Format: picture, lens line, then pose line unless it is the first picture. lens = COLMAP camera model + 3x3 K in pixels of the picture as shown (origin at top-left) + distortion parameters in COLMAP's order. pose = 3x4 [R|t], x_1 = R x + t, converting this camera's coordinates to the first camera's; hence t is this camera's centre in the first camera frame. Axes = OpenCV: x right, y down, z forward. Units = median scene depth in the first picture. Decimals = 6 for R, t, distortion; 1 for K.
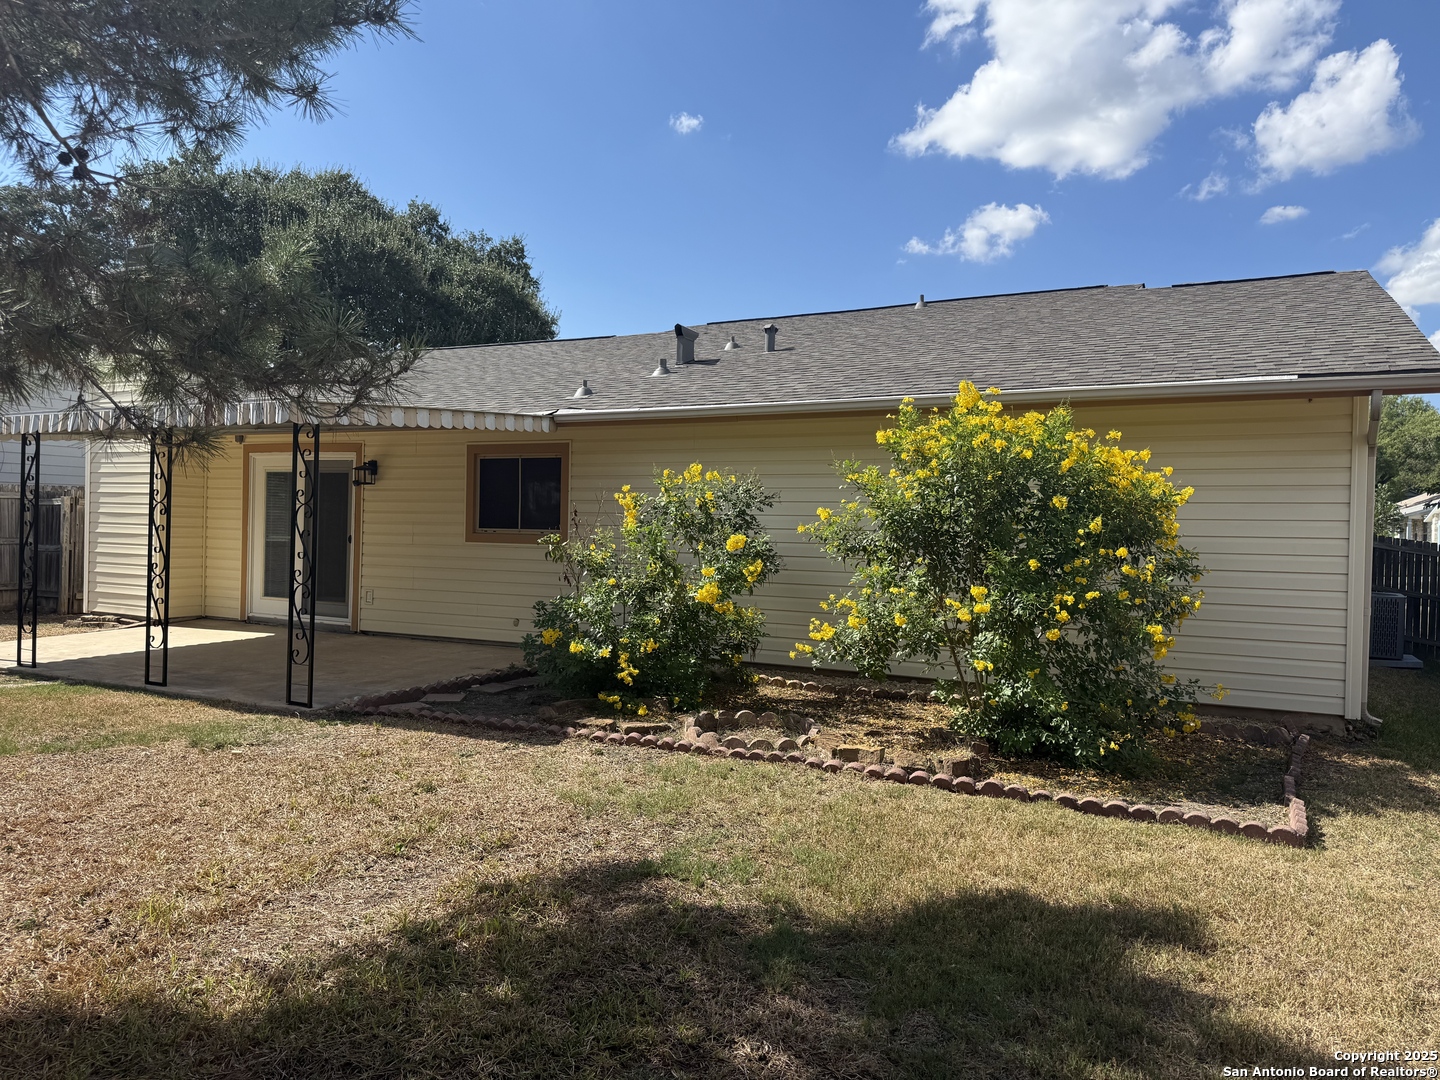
lens RADIAL K [[1004.7, 0, 718.4], [0, 1004.7, 532.1], [0, 0, 1]] dist [0.067327, -0.079460]
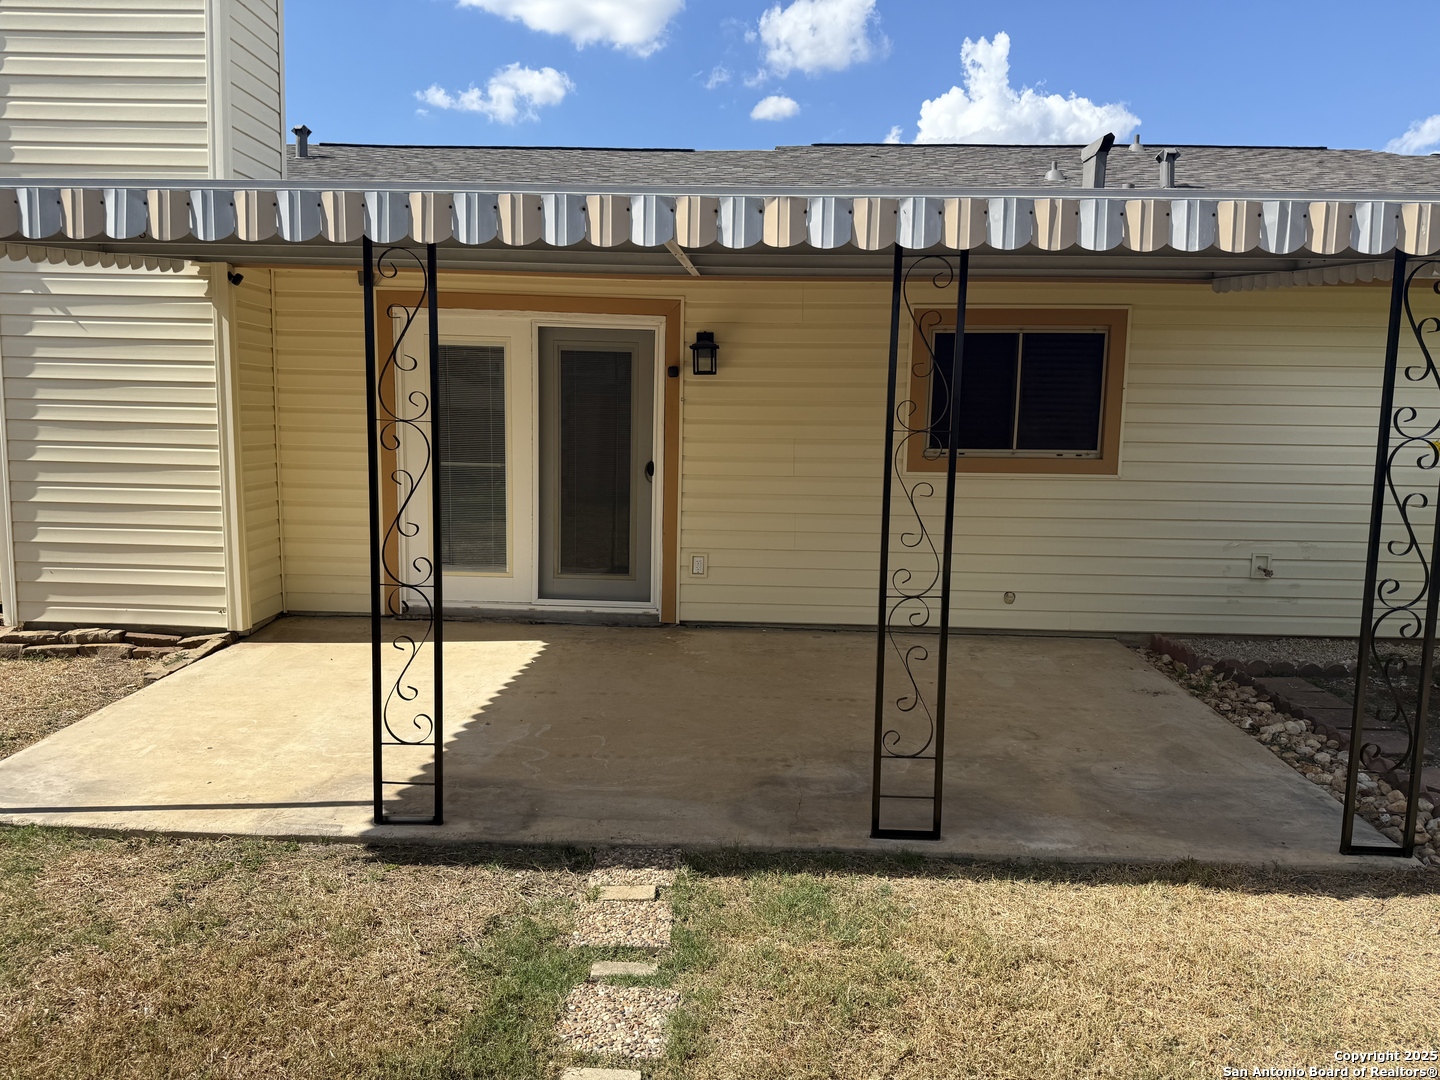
lens RADIAL K [[1004.7, 0, 705.1], [0, 1004.7, 542.0], [0, 0, 1]] dist [0.067327, -0.079460]
pose [[0.908019, -0.060628, 0.414518, -0.584406], [0.005809, 0.991199, 0.132250, -0.027833], [-0.418888, -0.117677, 0.900380, 0.464804]]
